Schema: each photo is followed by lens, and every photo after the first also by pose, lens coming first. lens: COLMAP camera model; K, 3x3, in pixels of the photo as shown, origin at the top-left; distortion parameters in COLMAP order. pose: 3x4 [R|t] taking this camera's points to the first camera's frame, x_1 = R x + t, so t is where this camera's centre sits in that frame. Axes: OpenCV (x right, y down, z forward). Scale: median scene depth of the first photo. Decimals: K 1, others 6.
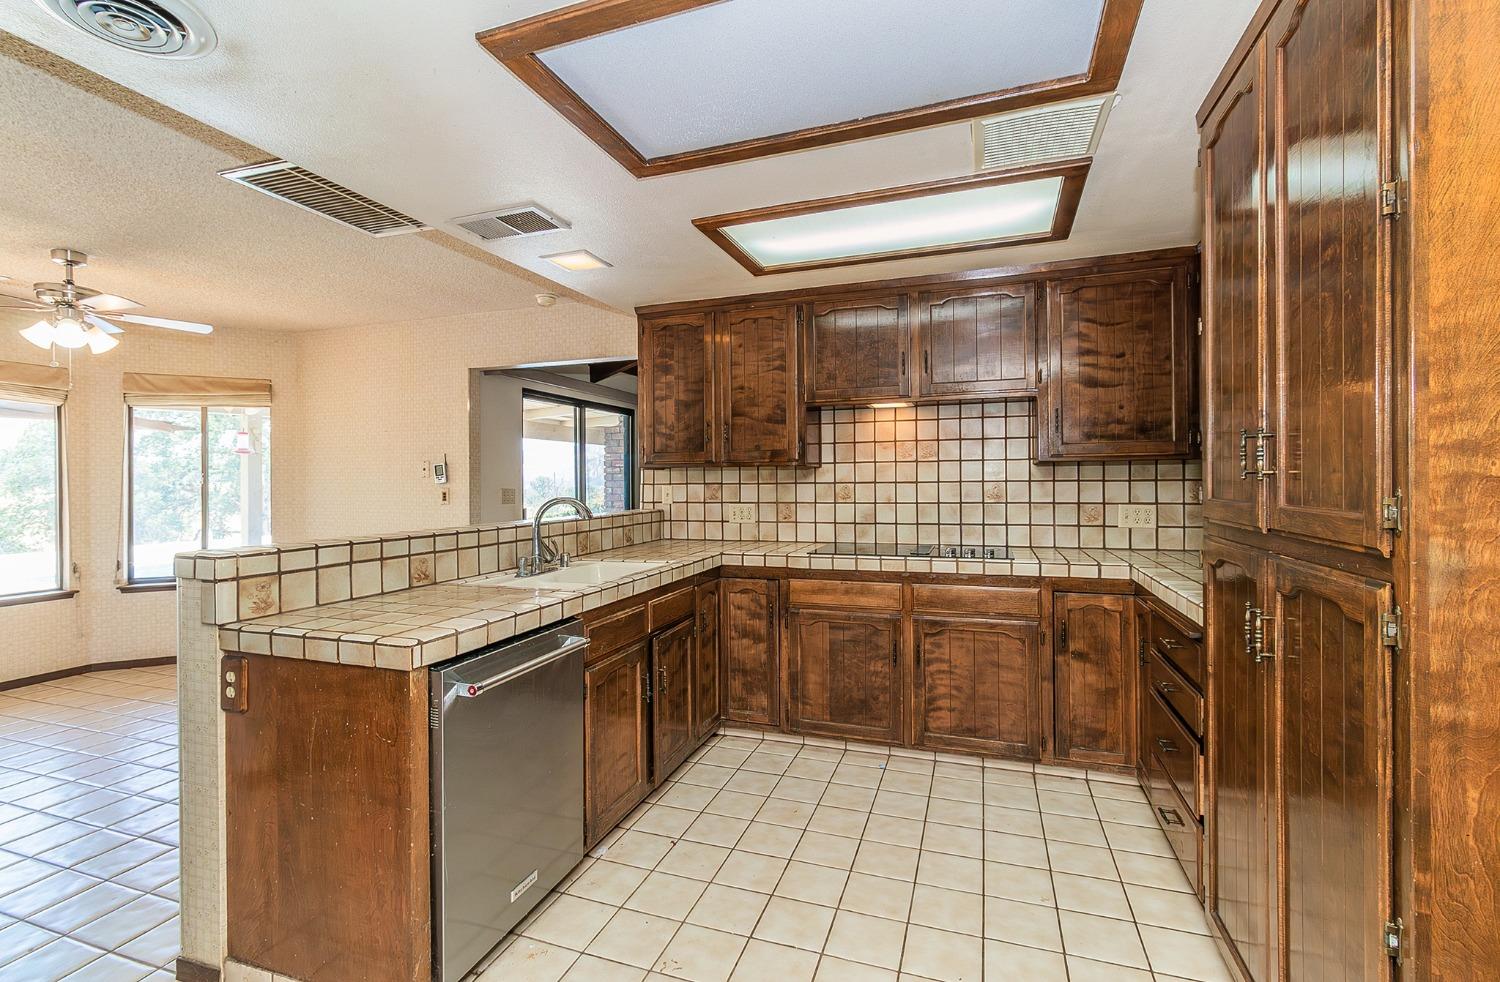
lens RADIAL K [[676.8, 0, 745.6], [0, 676.8, 486.8], [0, 0, 1]] dist [-0.000729, -0.000278]
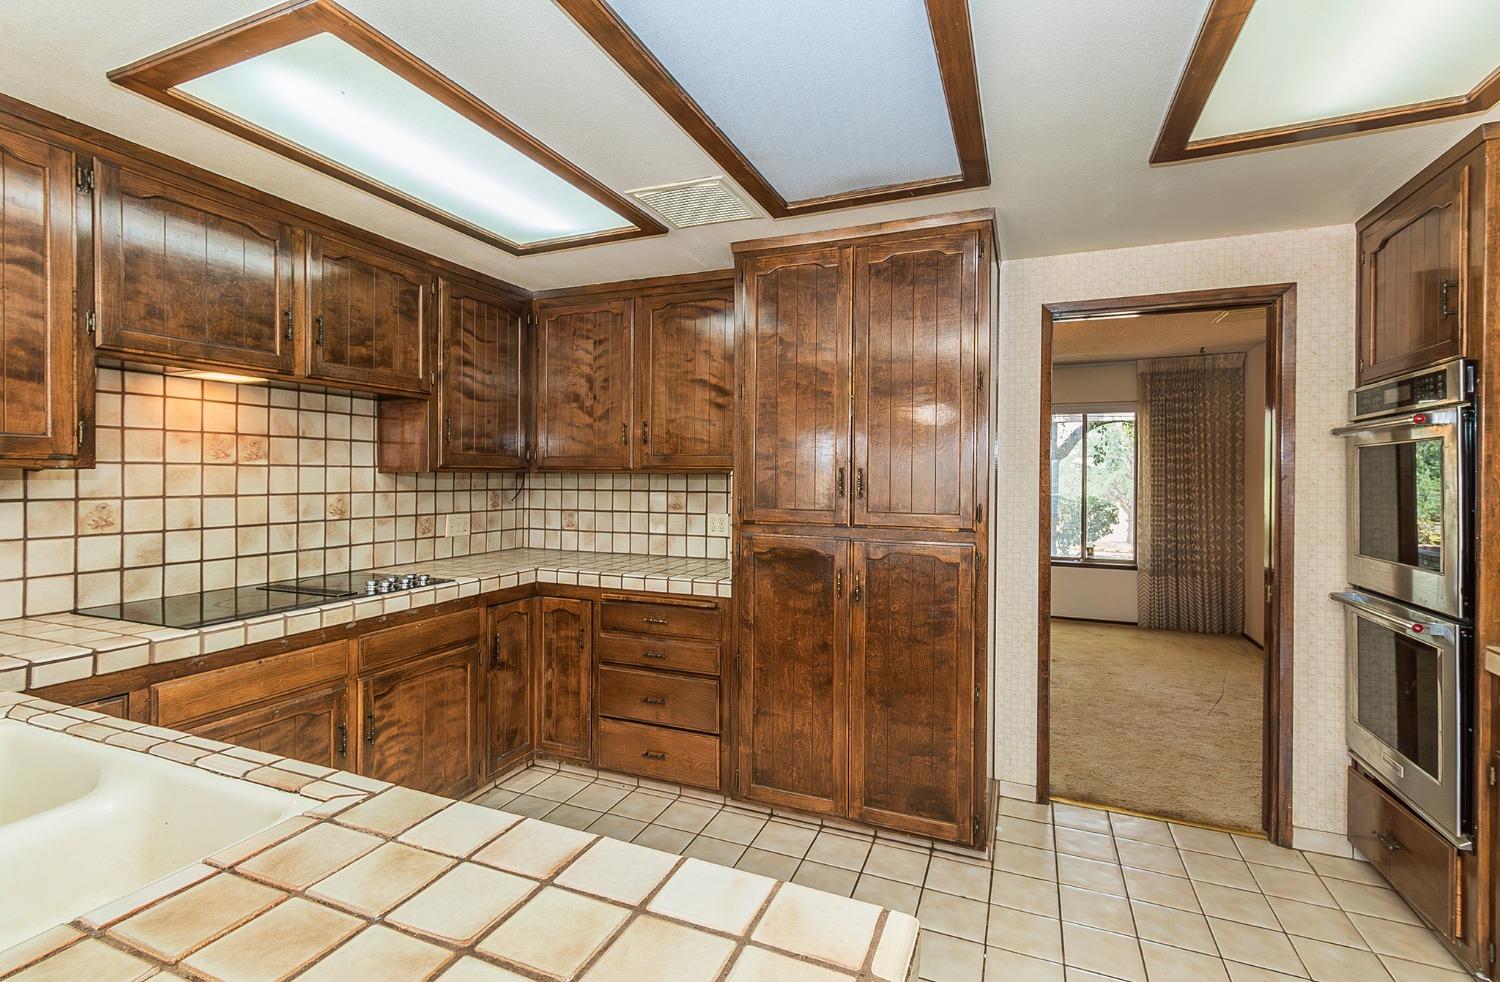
lens RADIAL K [[676.8, 0, 747.2], [0, 676.8, 482.3], [0, 0, 1]] dist [-0.000729, -0.000278]
pose [[0.050260, 0.000135, 0.998736, -0.408958], [0.000150, 1.000000, -0.000142, -0.020492], [-0.998736, 0.000157, 0.050260, 0.472856]]
